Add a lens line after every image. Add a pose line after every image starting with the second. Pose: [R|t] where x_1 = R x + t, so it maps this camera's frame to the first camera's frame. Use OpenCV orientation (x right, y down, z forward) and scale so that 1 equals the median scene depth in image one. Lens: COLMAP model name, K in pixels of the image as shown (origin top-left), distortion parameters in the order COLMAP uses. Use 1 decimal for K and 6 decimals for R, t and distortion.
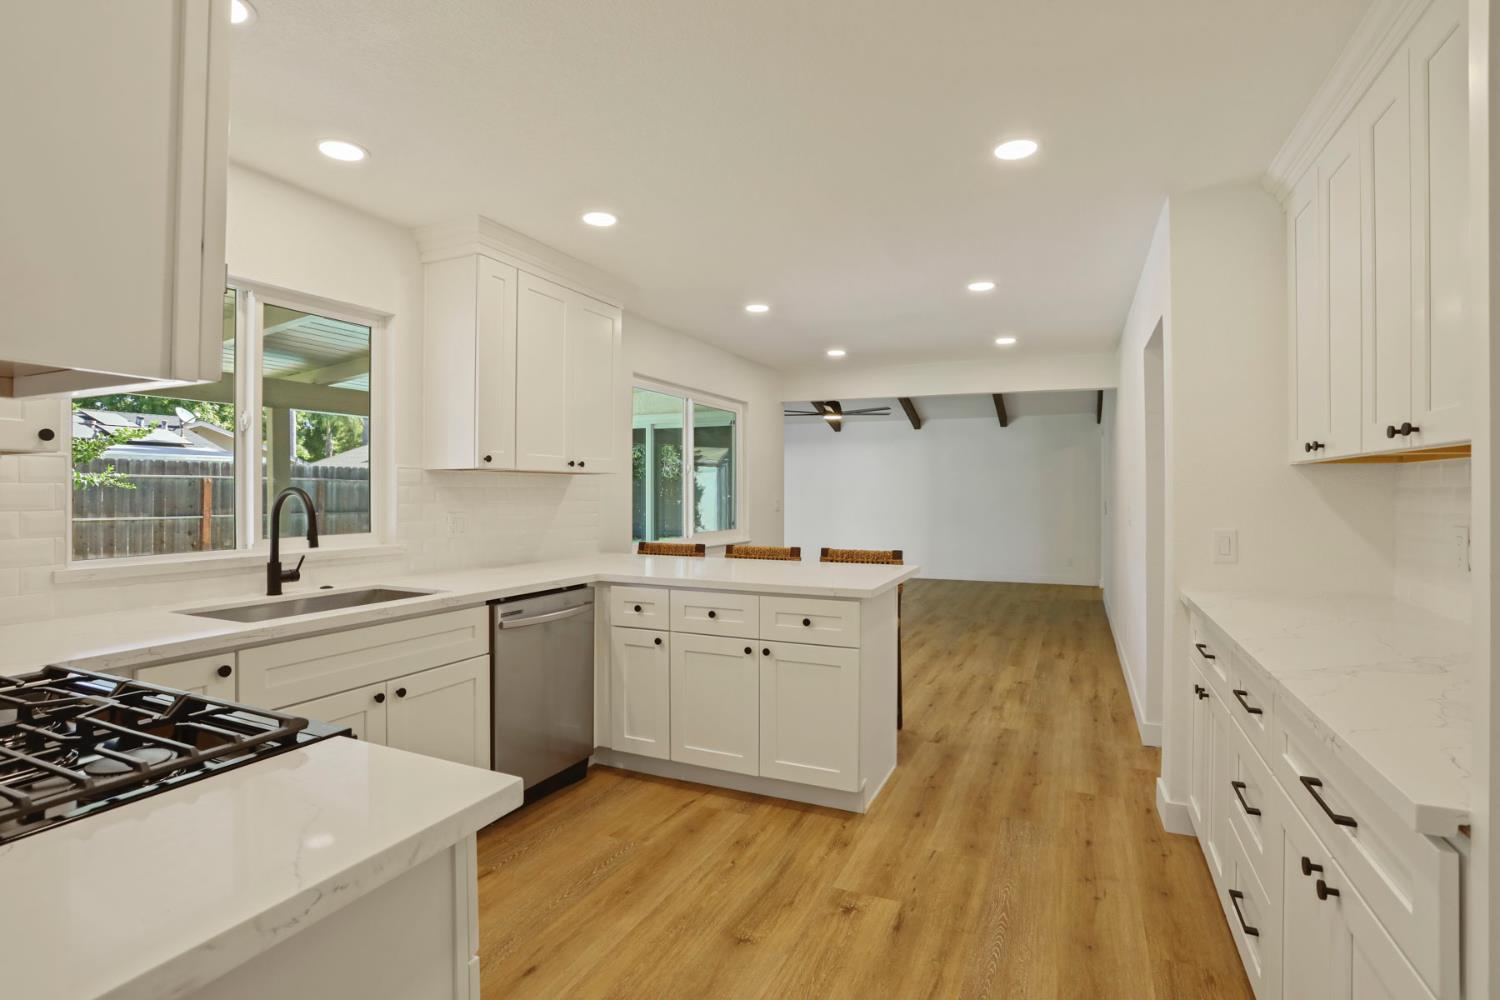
lens RADIAL K [[725.8, 0, 749.4], [0, 725.8, 483.9], [0, 0, 1]] dist [-0.000590, 0.000010]
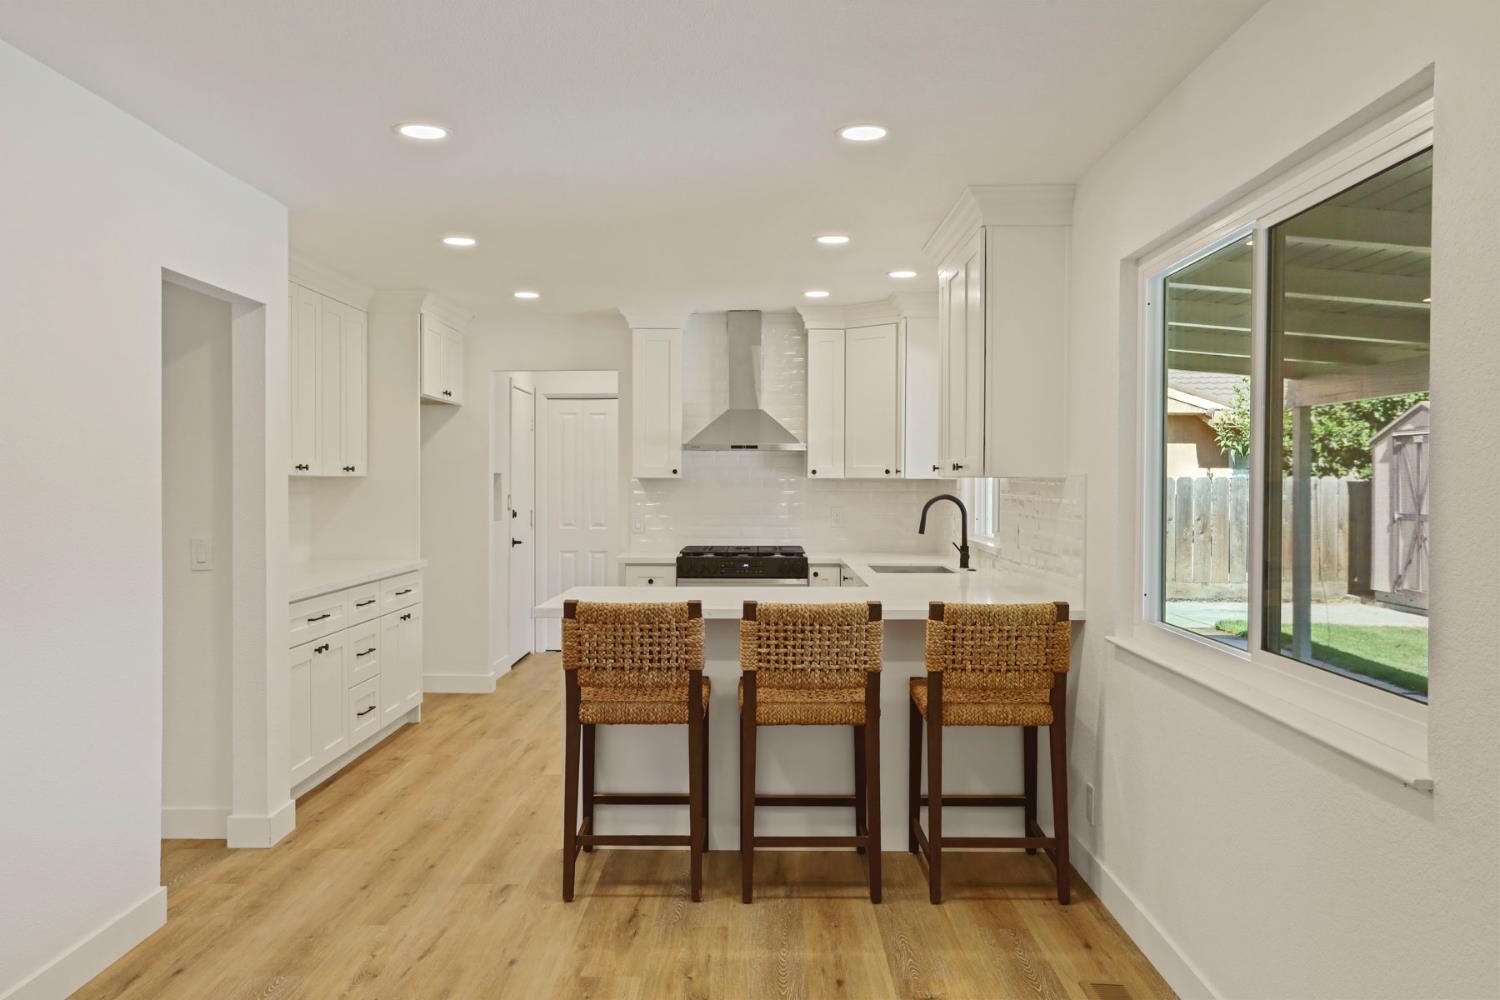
lens RADIAL K [[1230.4, 0, 754.2], [0, 1230.4, 518.9], [0, 0, 1]] dist [0.000955, 0.003268]
pose [[-0.914178, 0.005014, -0.405282, 0.732545], [-0.003689, 0.999779, 0.020691, 0.003566], [0.405296, 0.020410, -0.913958, 3.056806]]
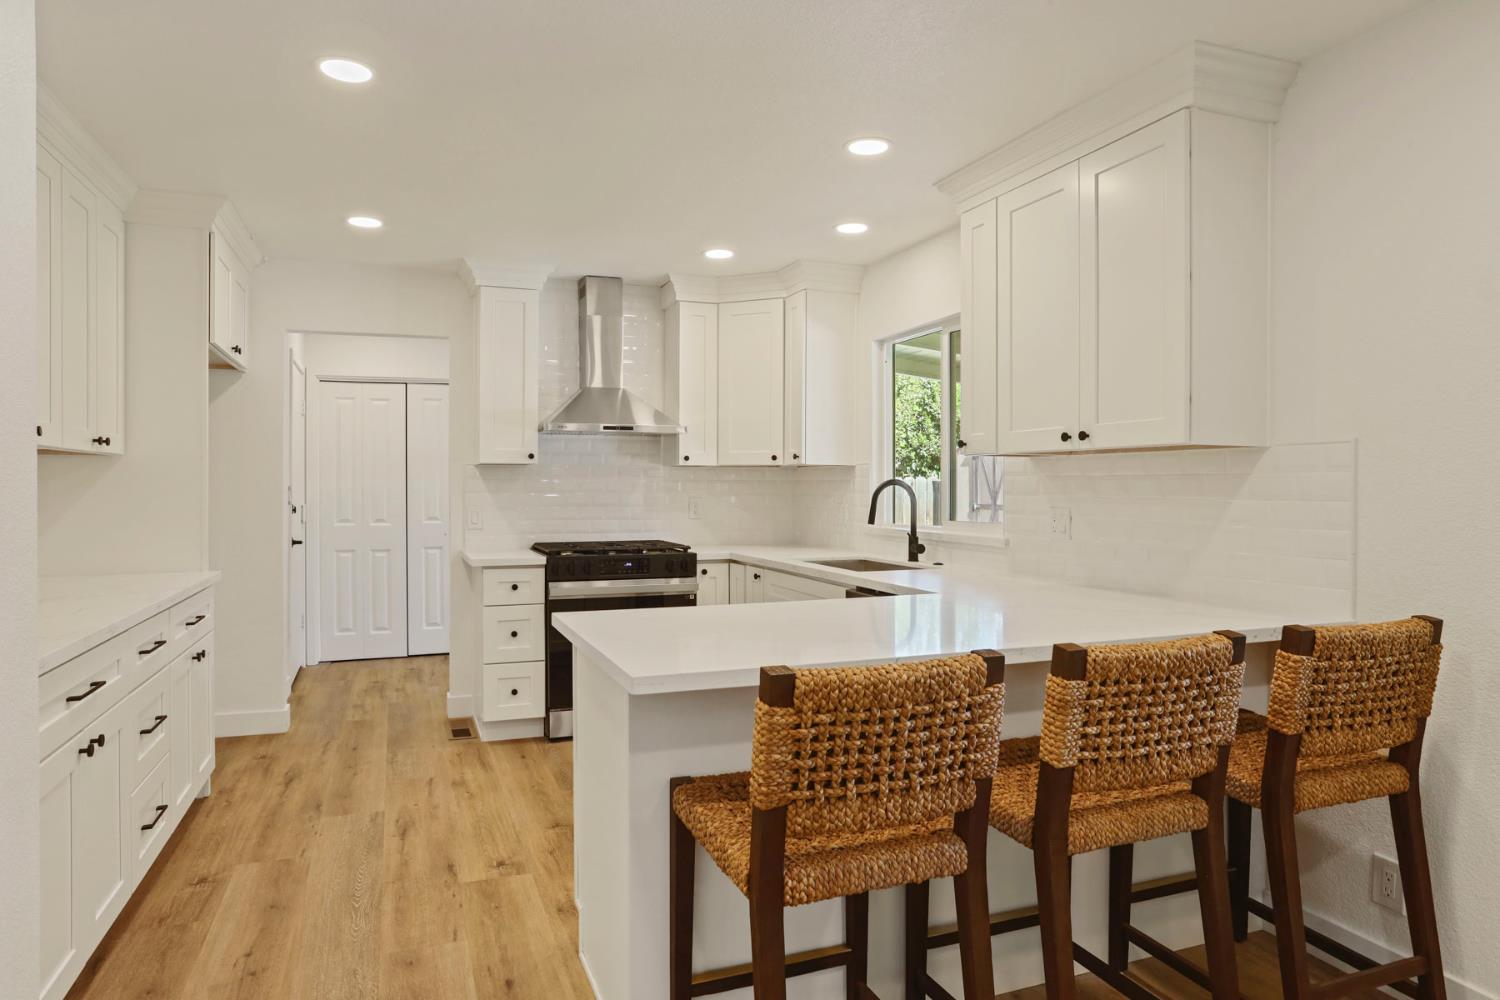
lens RADIAL K [[916.1, 0, 750.0], [0, 916.1, 500.0], [0, 0, 1]] dist [-0.054961, 0.044015]
pose [[-0.700185, 0.004394, -0.713948, 0.730409], [0.001424, 0.999988, 0.004757, 0.032767], [0.713960, 0.002314, -0.700183, 1.923663]]
